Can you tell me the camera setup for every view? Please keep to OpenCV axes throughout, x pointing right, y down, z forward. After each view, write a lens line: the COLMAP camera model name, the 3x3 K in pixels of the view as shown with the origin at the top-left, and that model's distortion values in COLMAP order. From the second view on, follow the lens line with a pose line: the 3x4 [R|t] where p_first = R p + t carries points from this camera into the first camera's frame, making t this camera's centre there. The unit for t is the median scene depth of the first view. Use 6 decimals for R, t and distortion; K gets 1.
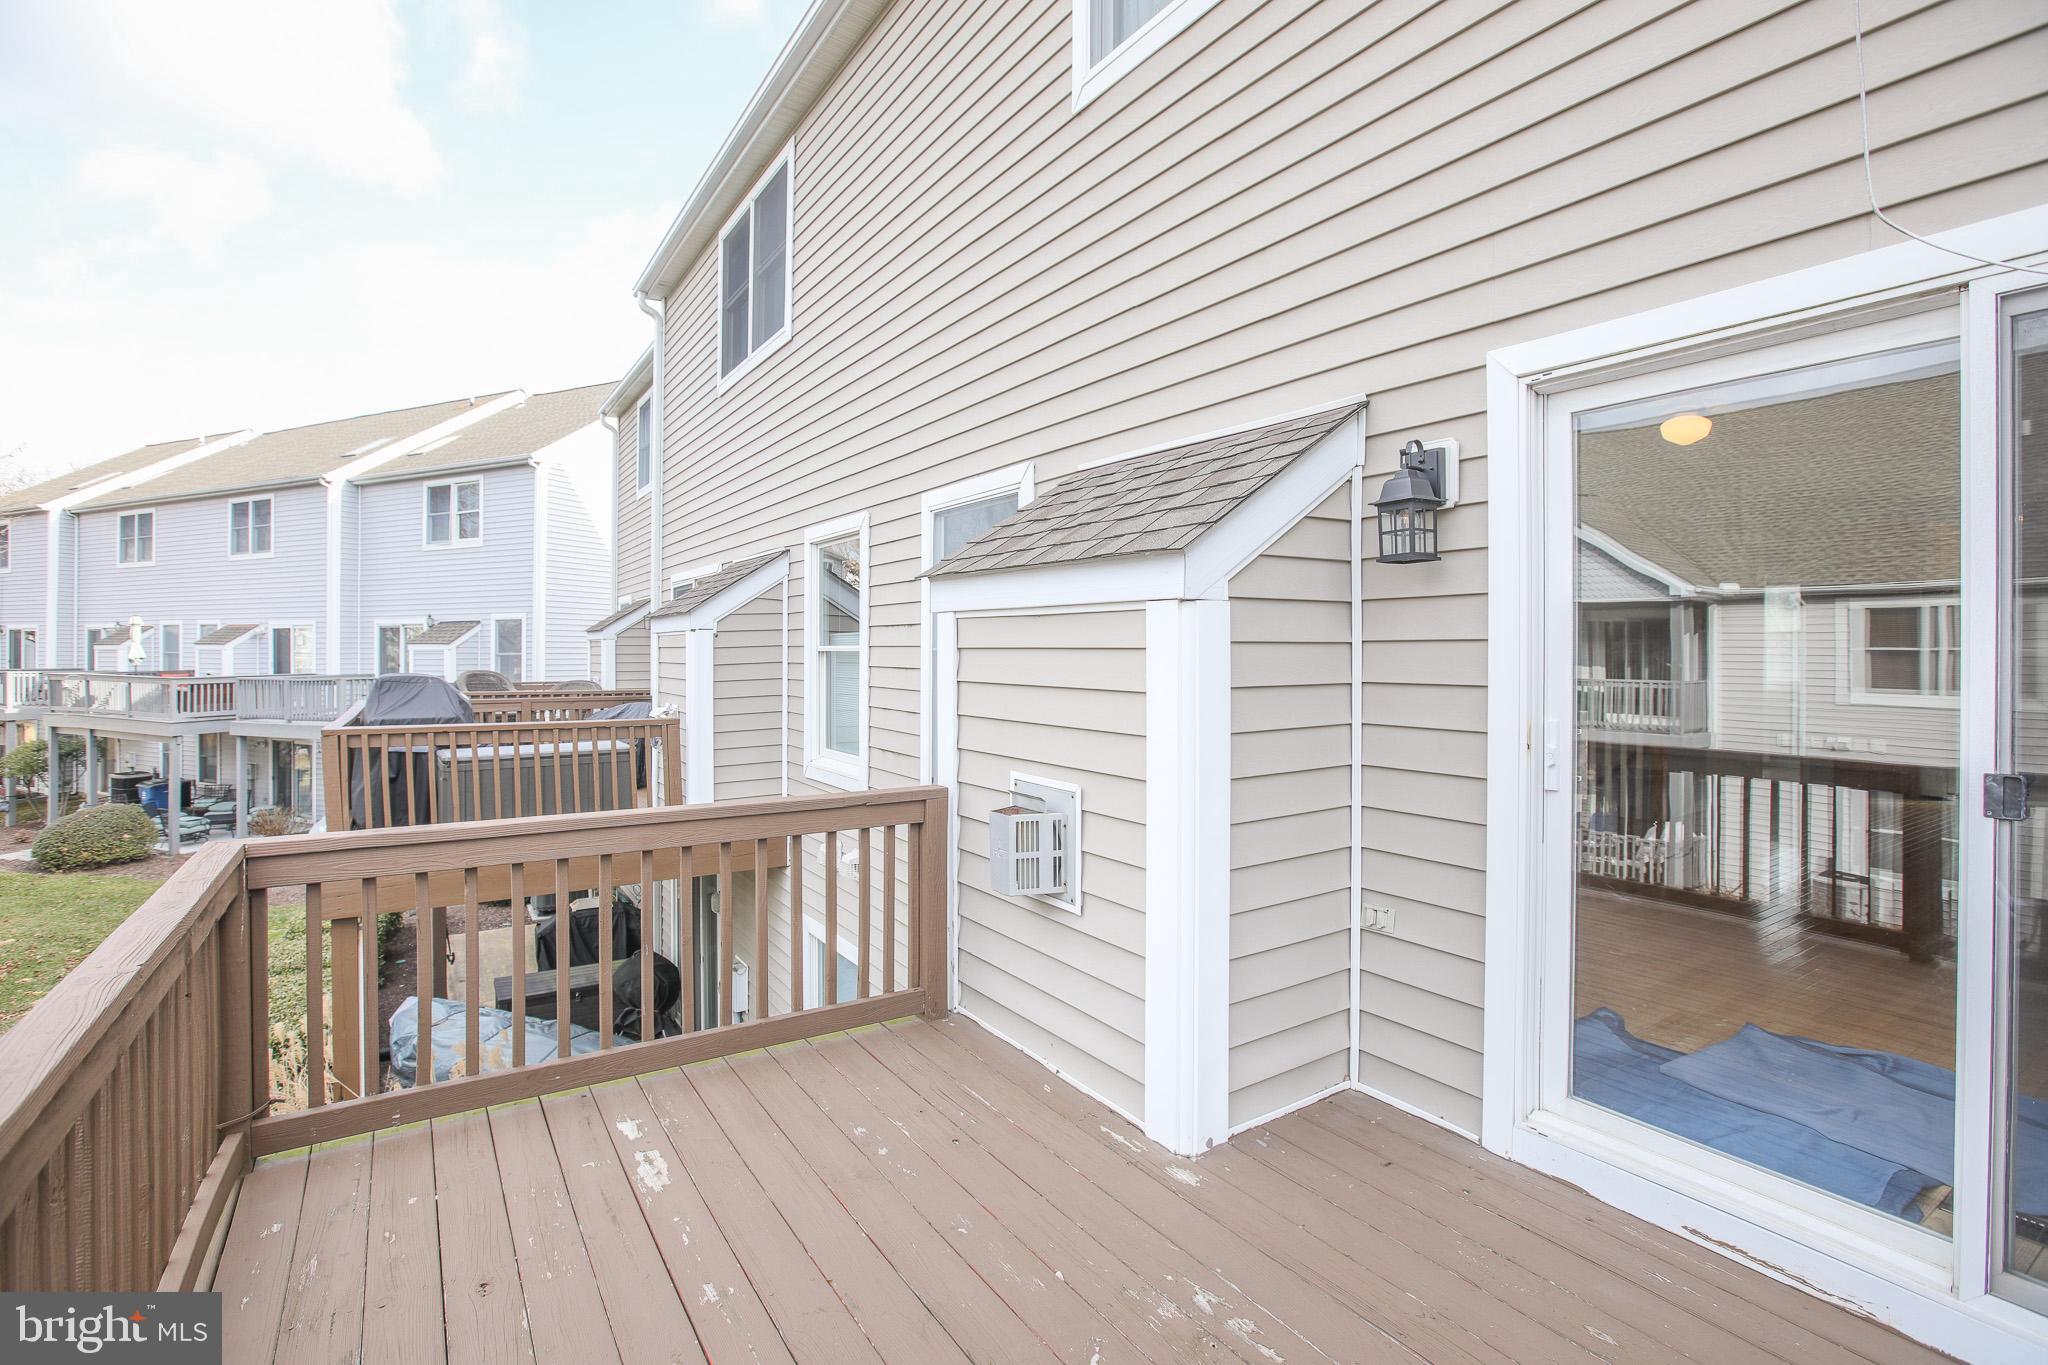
lens RADIAL K [[930.6, 0, 1017.7], [0, 930.6, 684.0], [0, 0, 1]] dist [-0.066017, 0.028611]
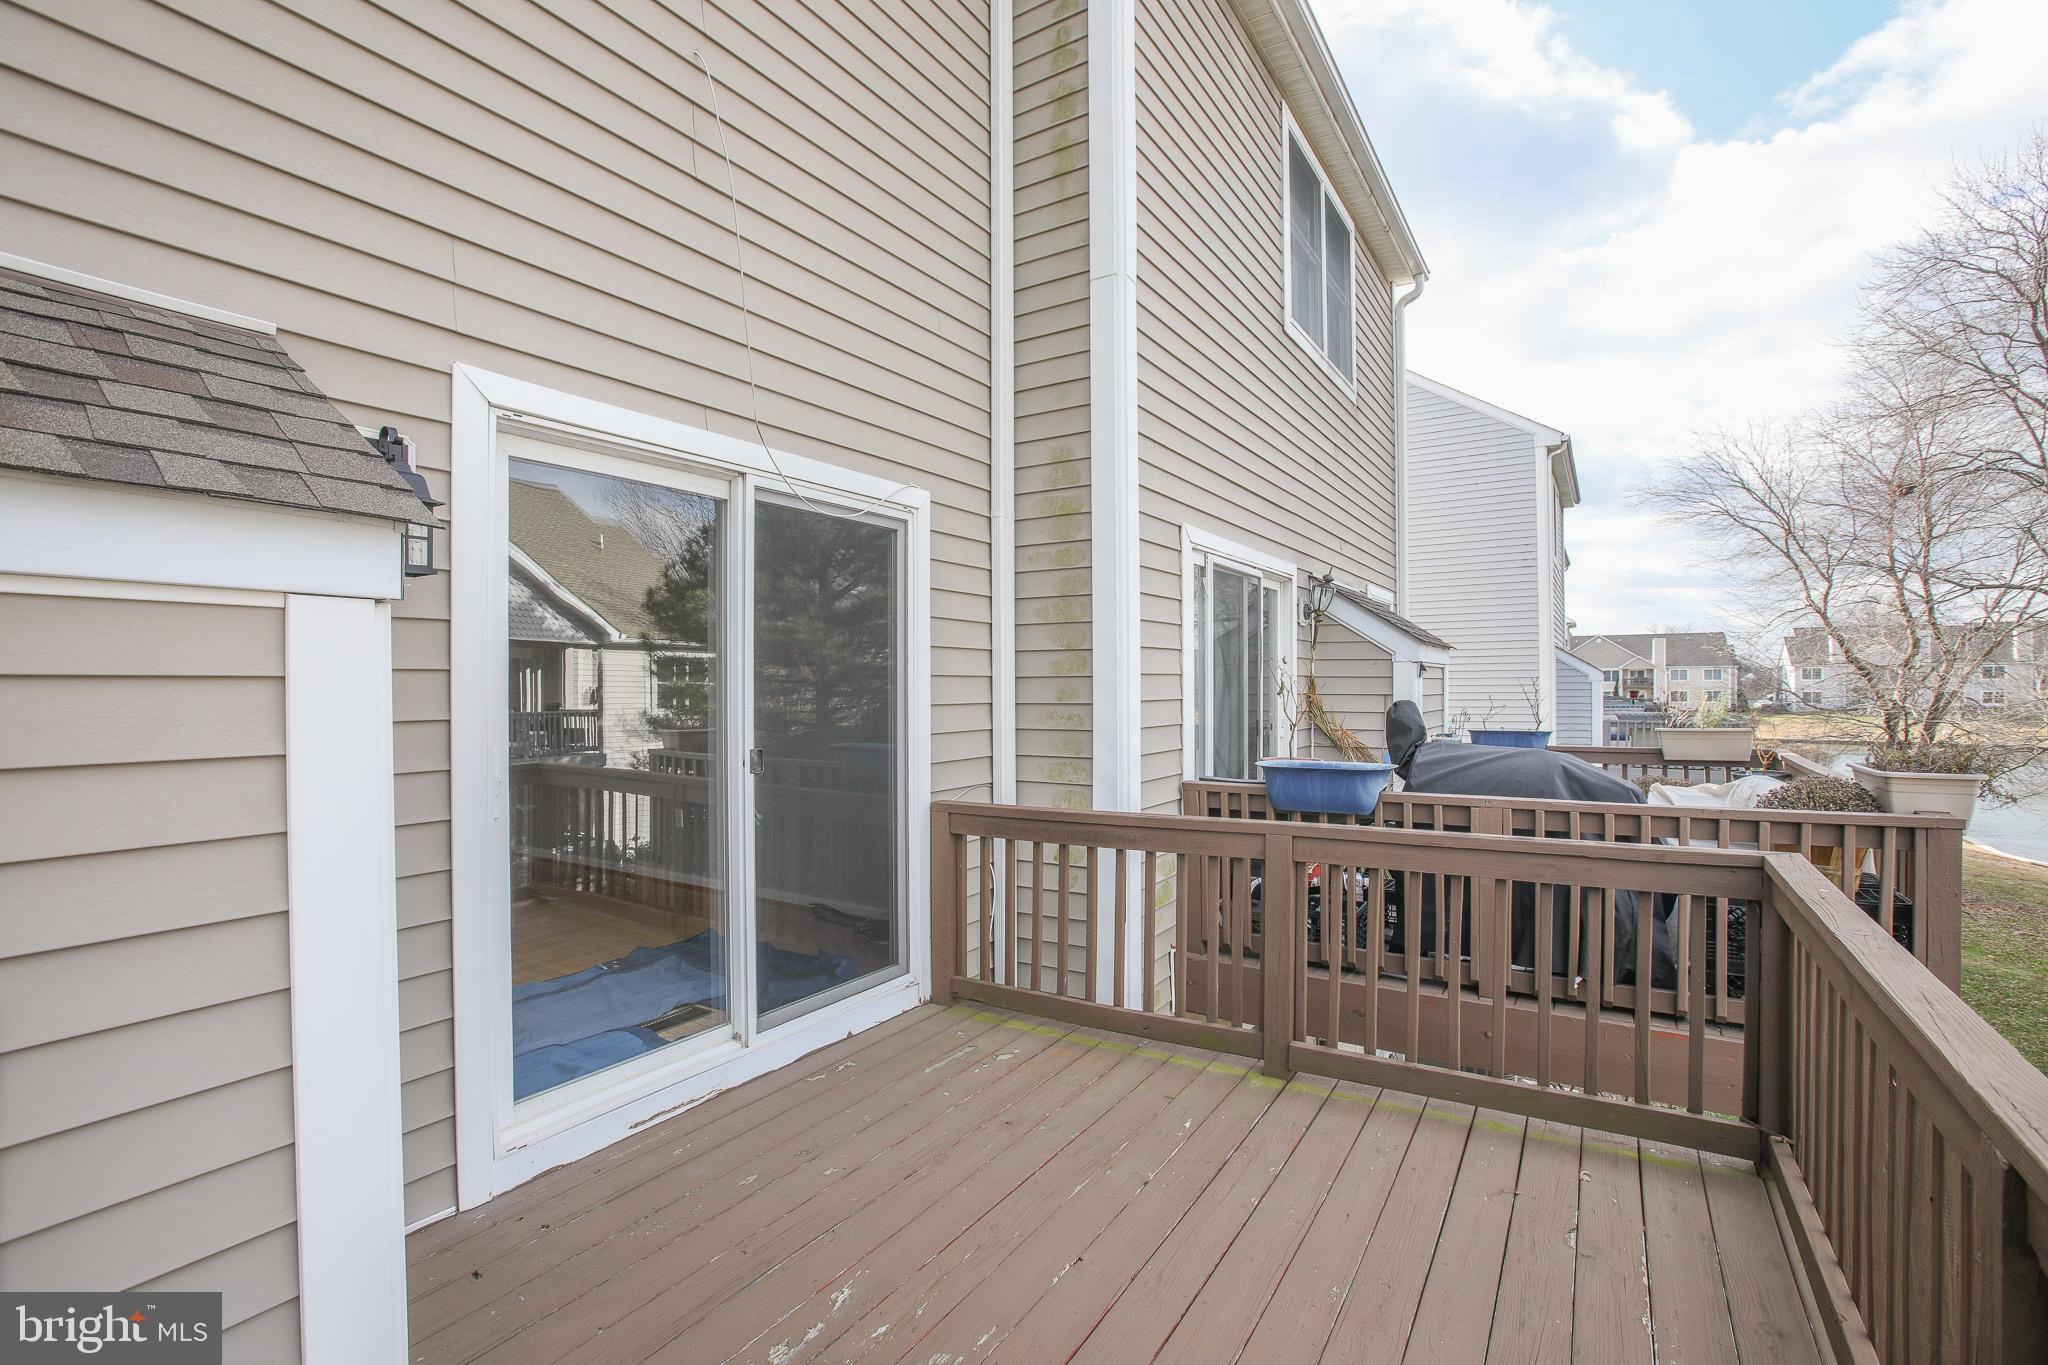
lens RADIAL K [[930.6, 0, 1017.7], [0, 930.6, 684.0], [0, 0, 1]] dist [-0.066017, 0.028611]
pose [[-0.394723, 0.000570, 0.918800, -0.621118], [0.035244, 0.999273, 0.014521, -0.025986], [-0.918124, 0.038114, -0.394456, 0.909419]]
